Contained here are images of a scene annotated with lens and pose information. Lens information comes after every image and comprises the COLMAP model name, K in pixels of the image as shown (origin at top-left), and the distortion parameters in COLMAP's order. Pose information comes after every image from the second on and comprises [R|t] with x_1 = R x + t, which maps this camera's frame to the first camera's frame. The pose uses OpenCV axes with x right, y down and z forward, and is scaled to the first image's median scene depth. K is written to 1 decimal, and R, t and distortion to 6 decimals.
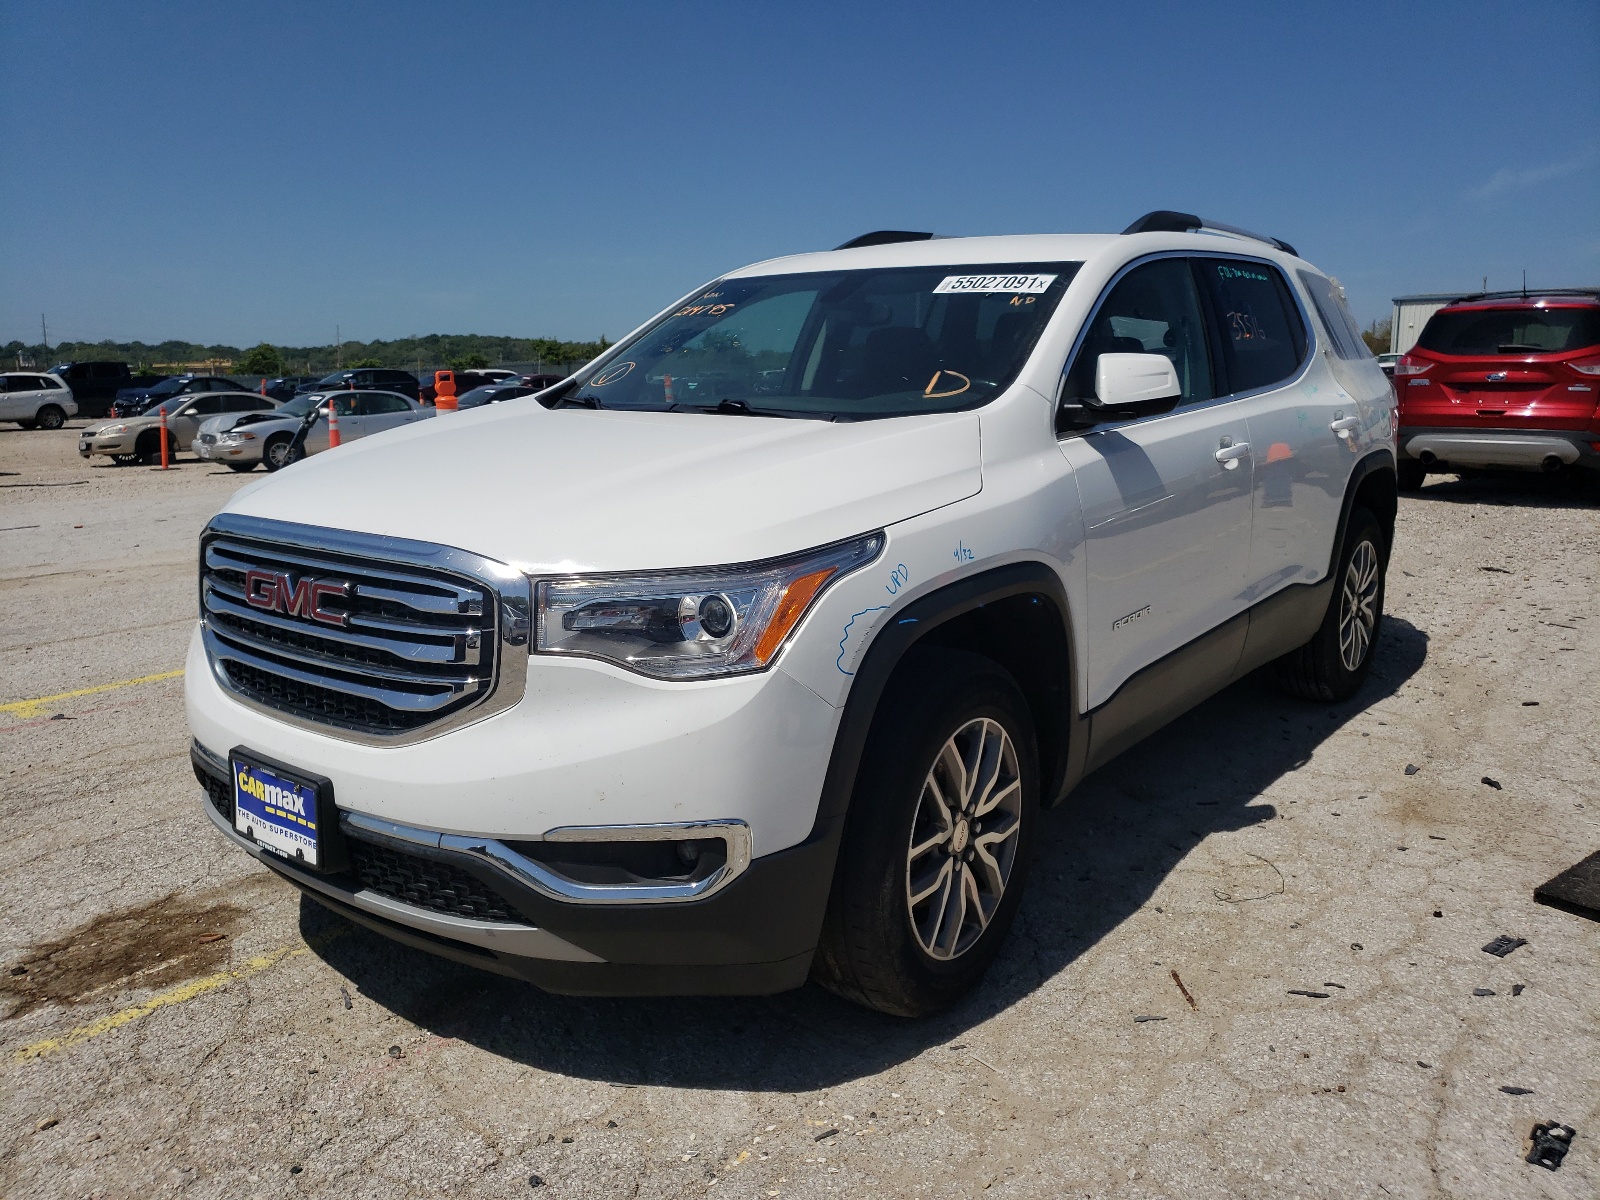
lens RADIAL K [[1217.4, 0, 797.6], [0, 1217.4, 606.7], [0, 0, 1]] dist [0.016008, 0.005009]
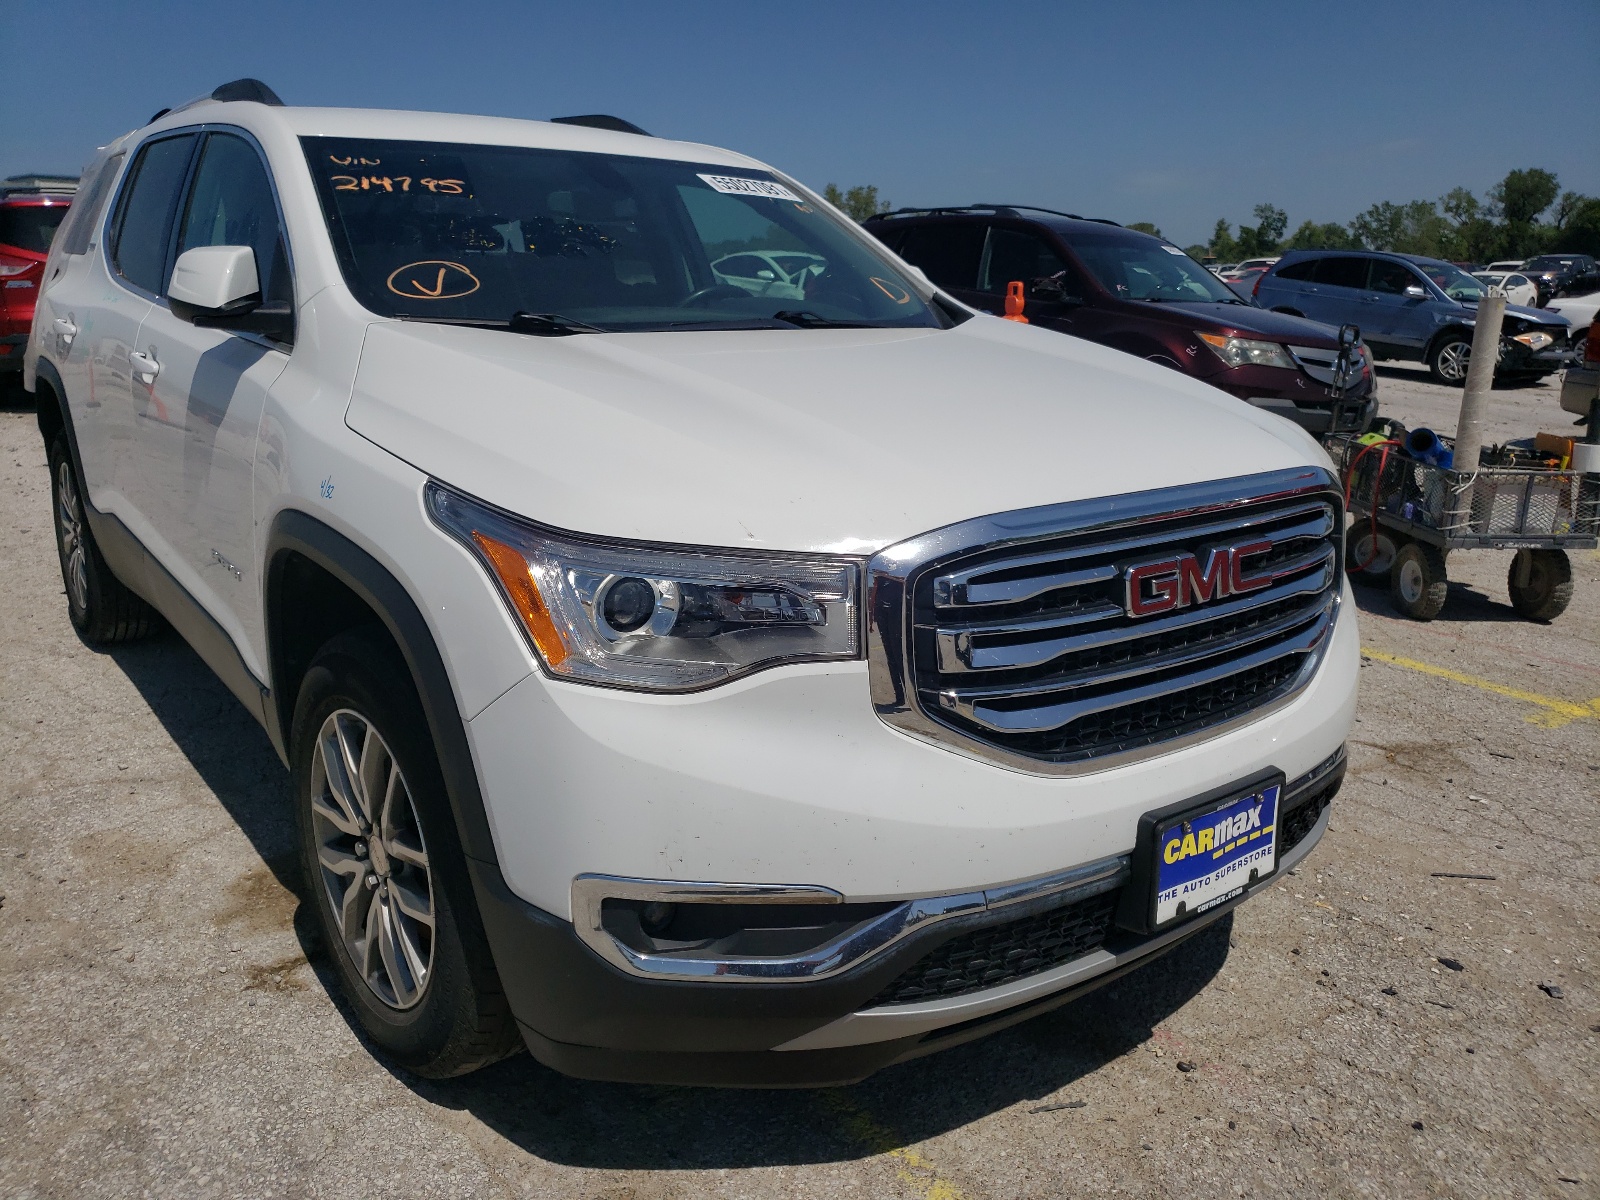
lens RADIAL K [[1217.4, 0, 797.9], [0, 1217.4, 592.3], [0, 0, 1]] dist [0.016008, 0.005009]
pose [[0.261896, -0.241285, 0.934448, -1.167822], [0.179094, 0.963576, 0.198612, -0.192656], [-0.948333, 0.115339, 0.295569, 0.988894]]
